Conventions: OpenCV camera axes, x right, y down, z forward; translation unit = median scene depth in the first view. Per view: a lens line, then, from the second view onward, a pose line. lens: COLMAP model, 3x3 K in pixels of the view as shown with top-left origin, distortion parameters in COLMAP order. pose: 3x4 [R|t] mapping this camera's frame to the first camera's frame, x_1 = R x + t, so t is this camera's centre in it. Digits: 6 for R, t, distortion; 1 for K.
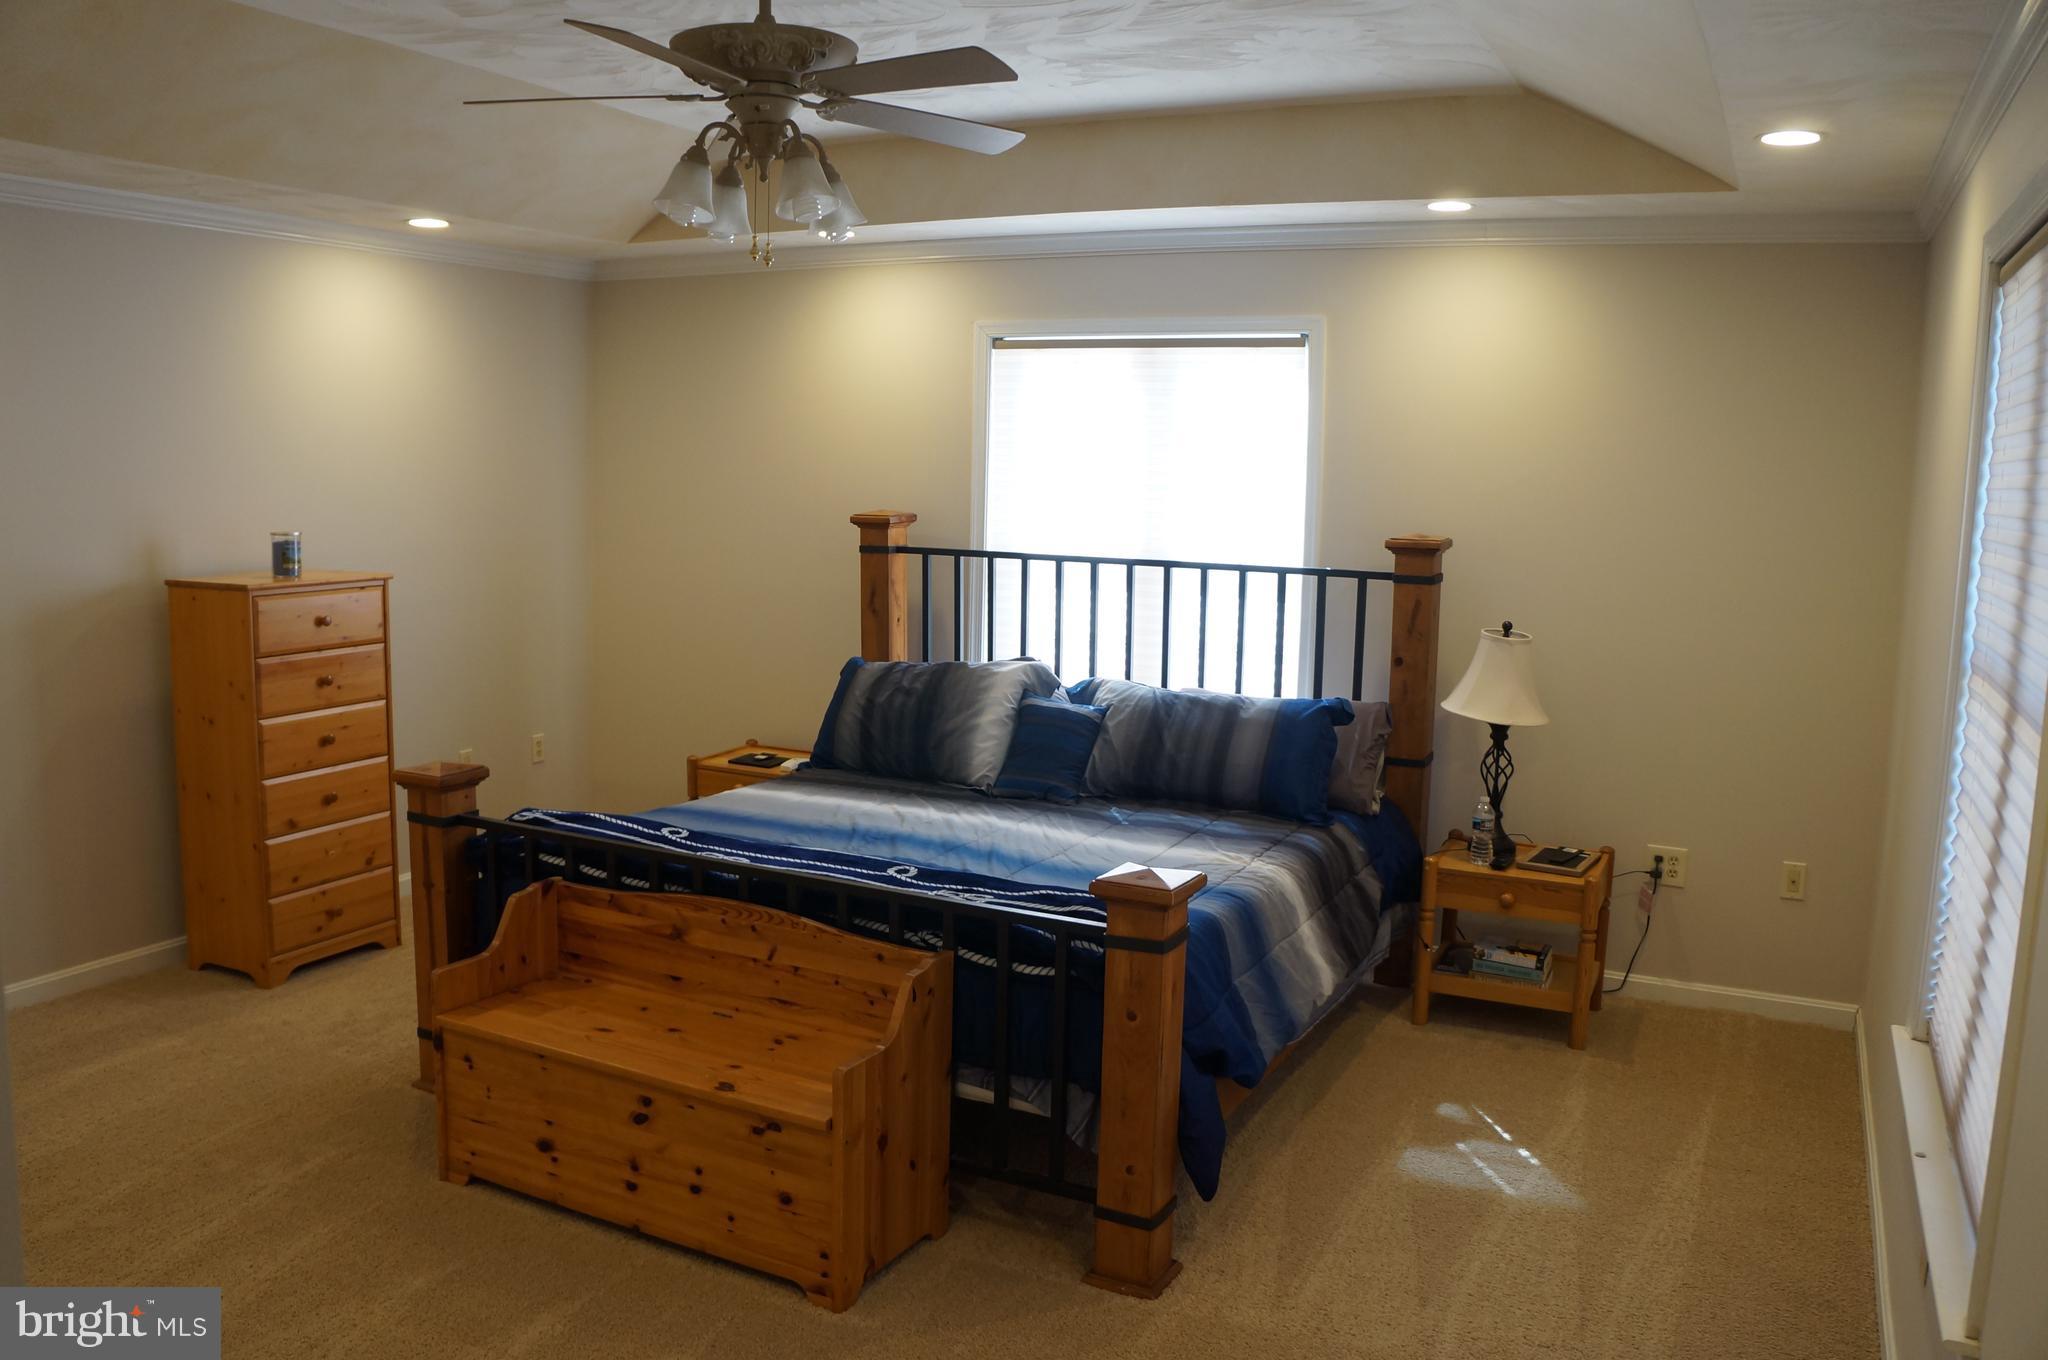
lens RADIAL K [[1565.4, 0, 1043.7], [0, 1565.4, 746.1], [0, 0, 1]] dist [-0.231606, 0.142066]
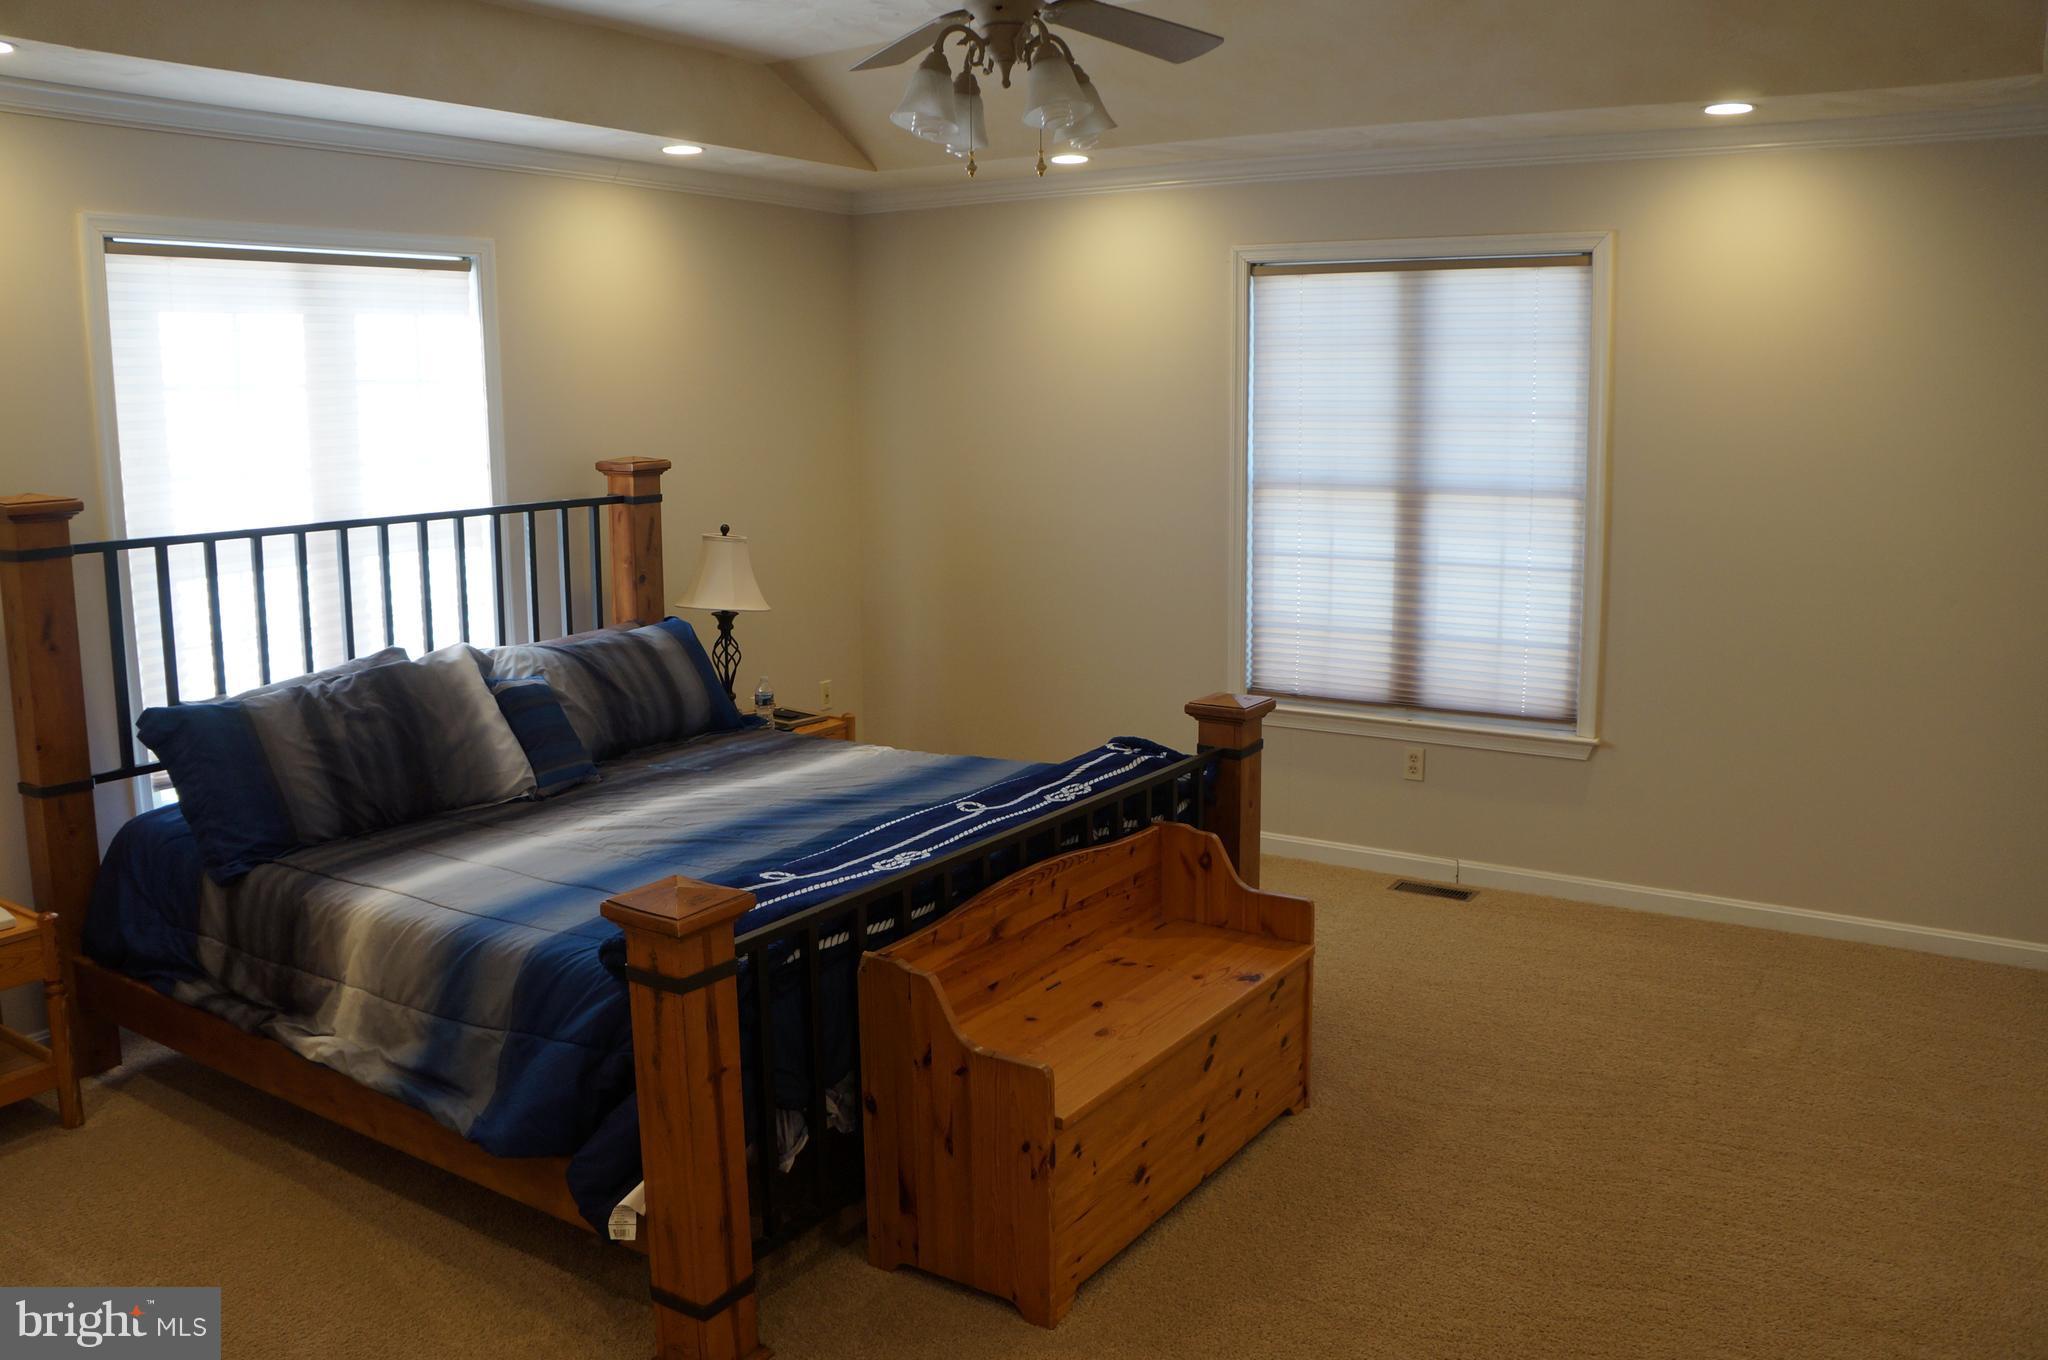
lens RADIAL K [[1565.4, 0, 1043.7], [0, 1565.4, 746.1], [0, 0, 1]] dist [-0.231606, 0.142066]
pose [[0.123083, -0.235080, 0.964151, -0.734931], [0.180485, 0.960639, 0.211183, -0.112442], [-0.975846, 0.148022, 0.160667, 0.561771]]
